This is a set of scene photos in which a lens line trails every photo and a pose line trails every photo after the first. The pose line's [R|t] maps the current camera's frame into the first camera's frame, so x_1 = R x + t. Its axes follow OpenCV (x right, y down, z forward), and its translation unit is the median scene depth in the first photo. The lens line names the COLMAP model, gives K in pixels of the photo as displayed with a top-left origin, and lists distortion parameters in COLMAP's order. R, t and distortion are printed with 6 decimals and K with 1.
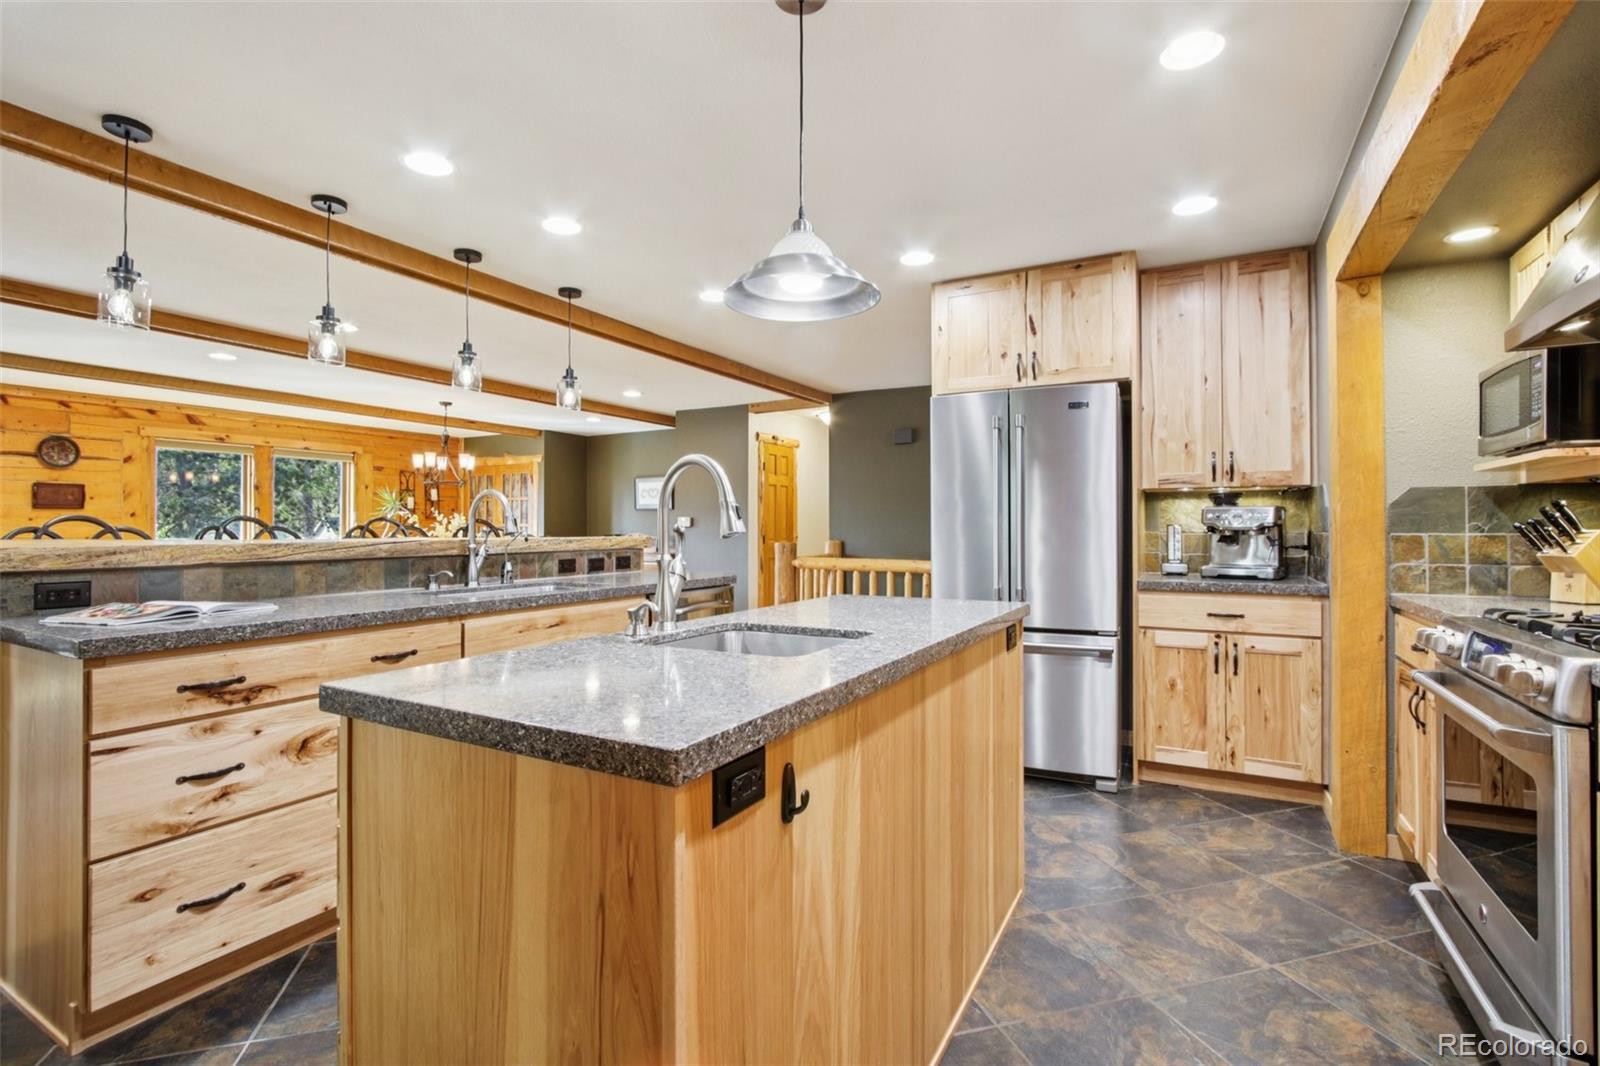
lens RADIAL K [[734.9, 0, 792.9], [0, 734.9, 524.9], [0, 0, 1]] dist [-0.018132, 0.002827]
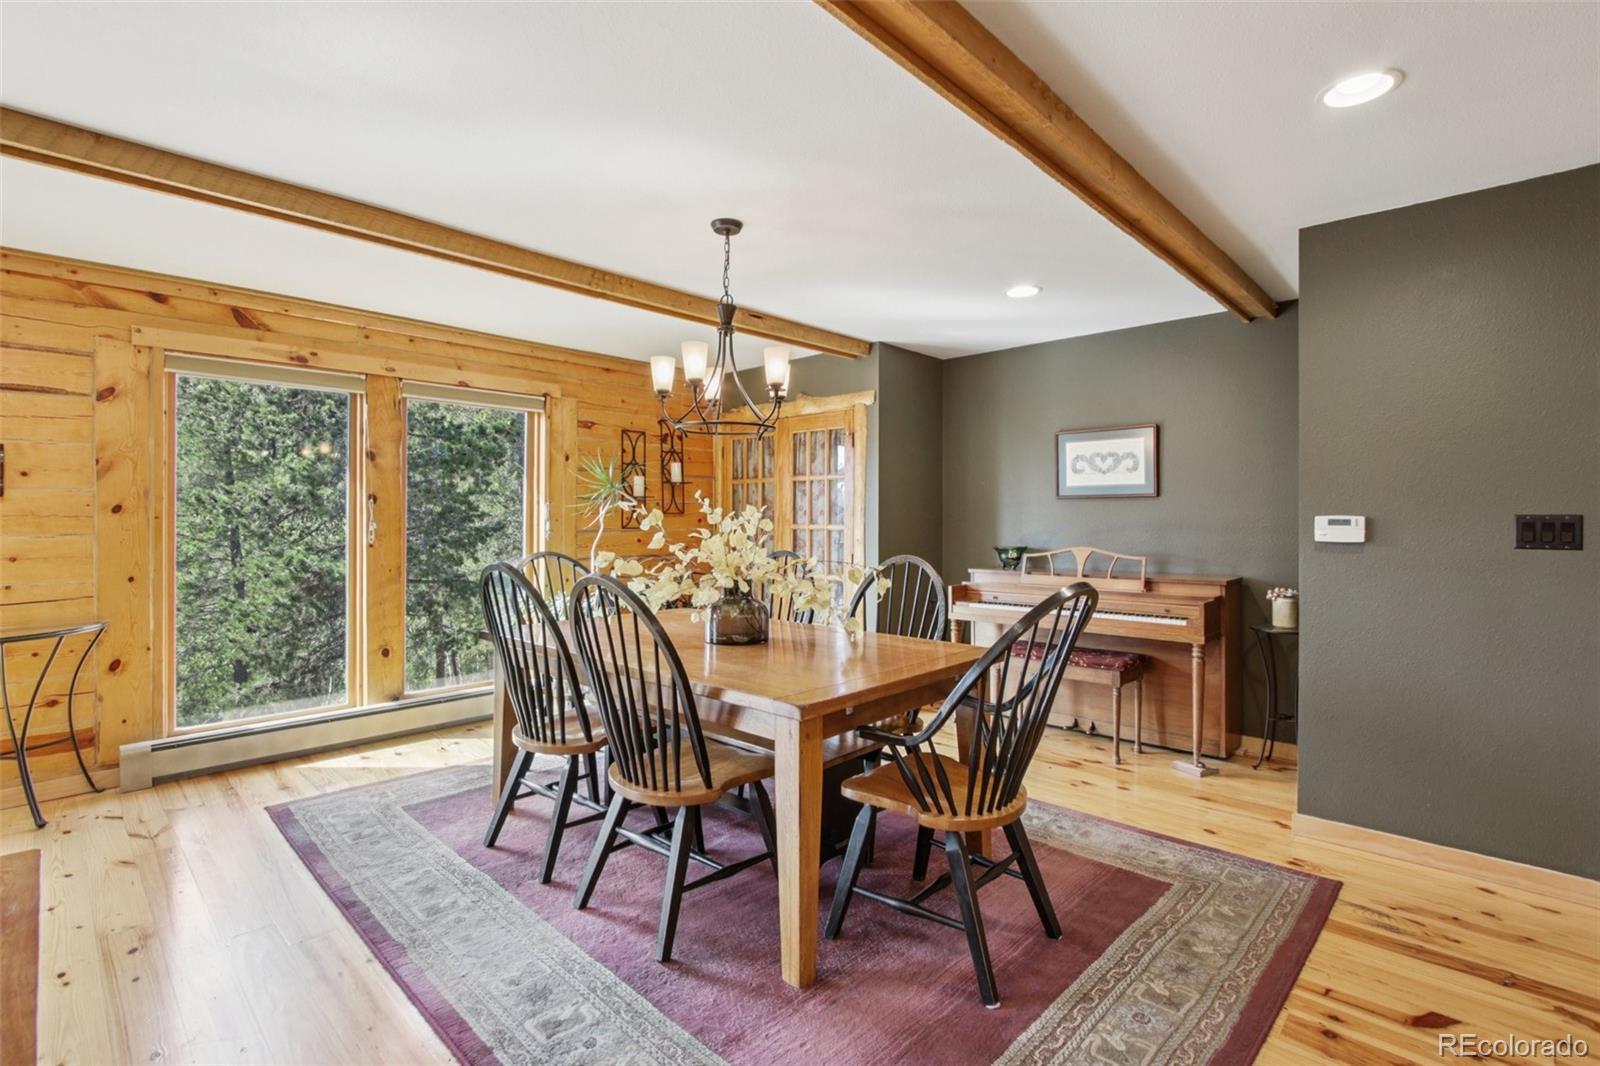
lens RADIAL K [[734.9, 0, 796.7], [0, 734.9, 527.1], [0, 0, 1]] dist [-0.018132, 0.002827]
pose [[0.966955, 0.008008, -0.254820, -0.295280], [-0.003806, 0.999849, 0.016978, -0.009778], [0.254917, -0.015447, 0.966839, 0.547743]]
